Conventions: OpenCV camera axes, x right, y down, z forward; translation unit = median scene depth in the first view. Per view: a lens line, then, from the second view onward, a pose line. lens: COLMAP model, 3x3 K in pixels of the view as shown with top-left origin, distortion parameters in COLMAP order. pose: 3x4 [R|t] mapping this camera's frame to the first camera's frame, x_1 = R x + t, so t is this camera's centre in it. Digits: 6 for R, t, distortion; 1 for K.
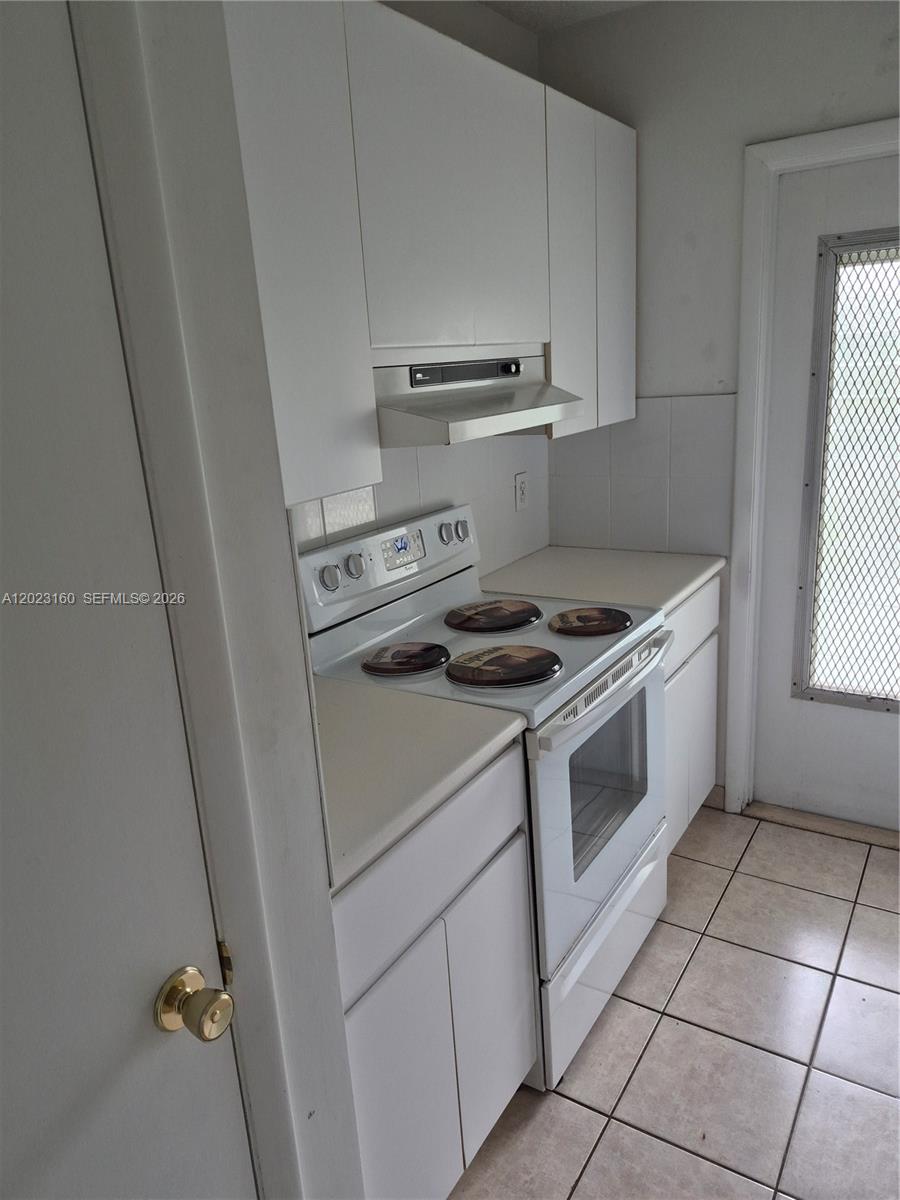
lens RADIAL K [[835.2, 0, 466.4], [0, 835.2, 601.4], [0, 0, 1]] dist [0.056670, -0.054382]
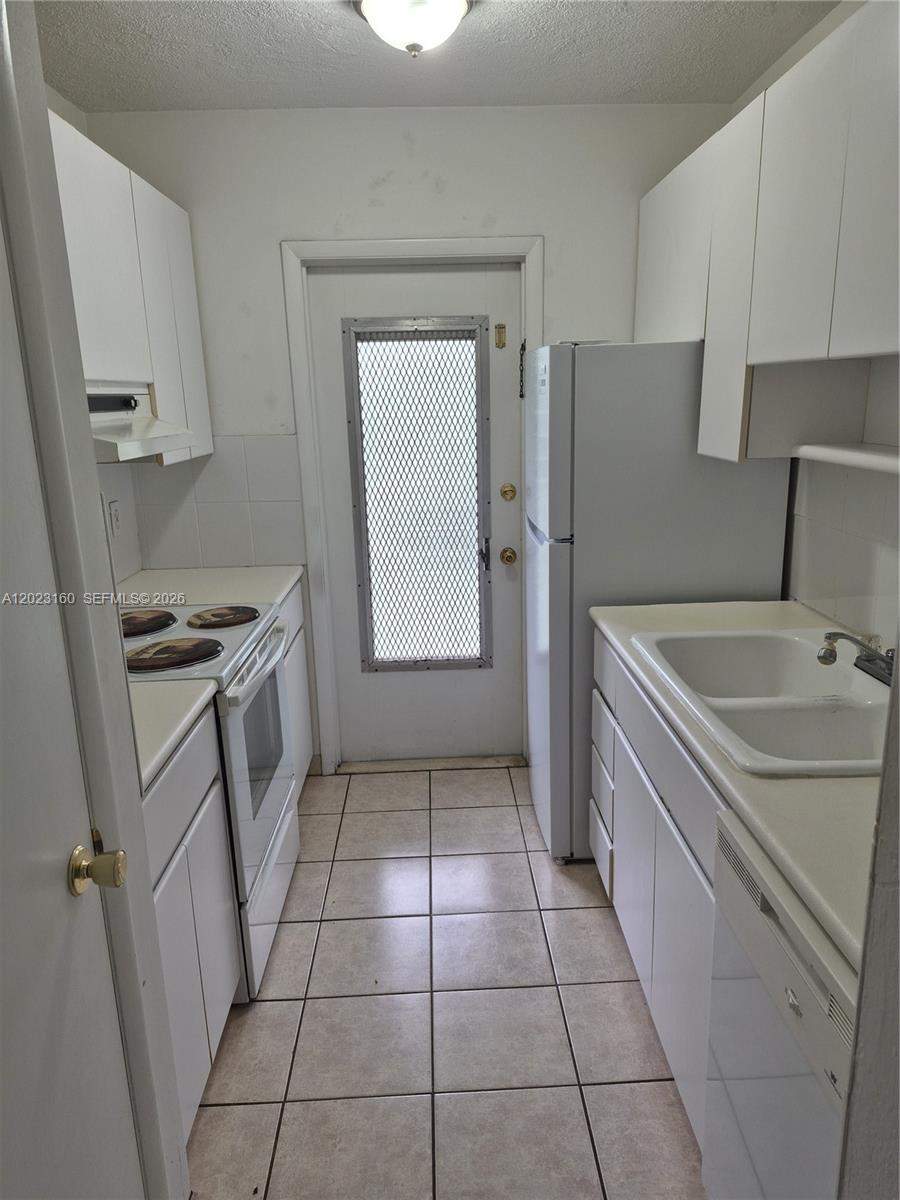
lens RADIAL K [[820.3, 0, 452.4], [0, 820.3, 623.6], [0, 0, 1]] dist [0.111569, -0.168399]
pose [[0.827285, -0.109156, 0.551076, -0.236294], [0.132287, 0.991209, -0.002256, 0.079706], [-0.545986, 0.074766, 0.834452, -0.166064]]
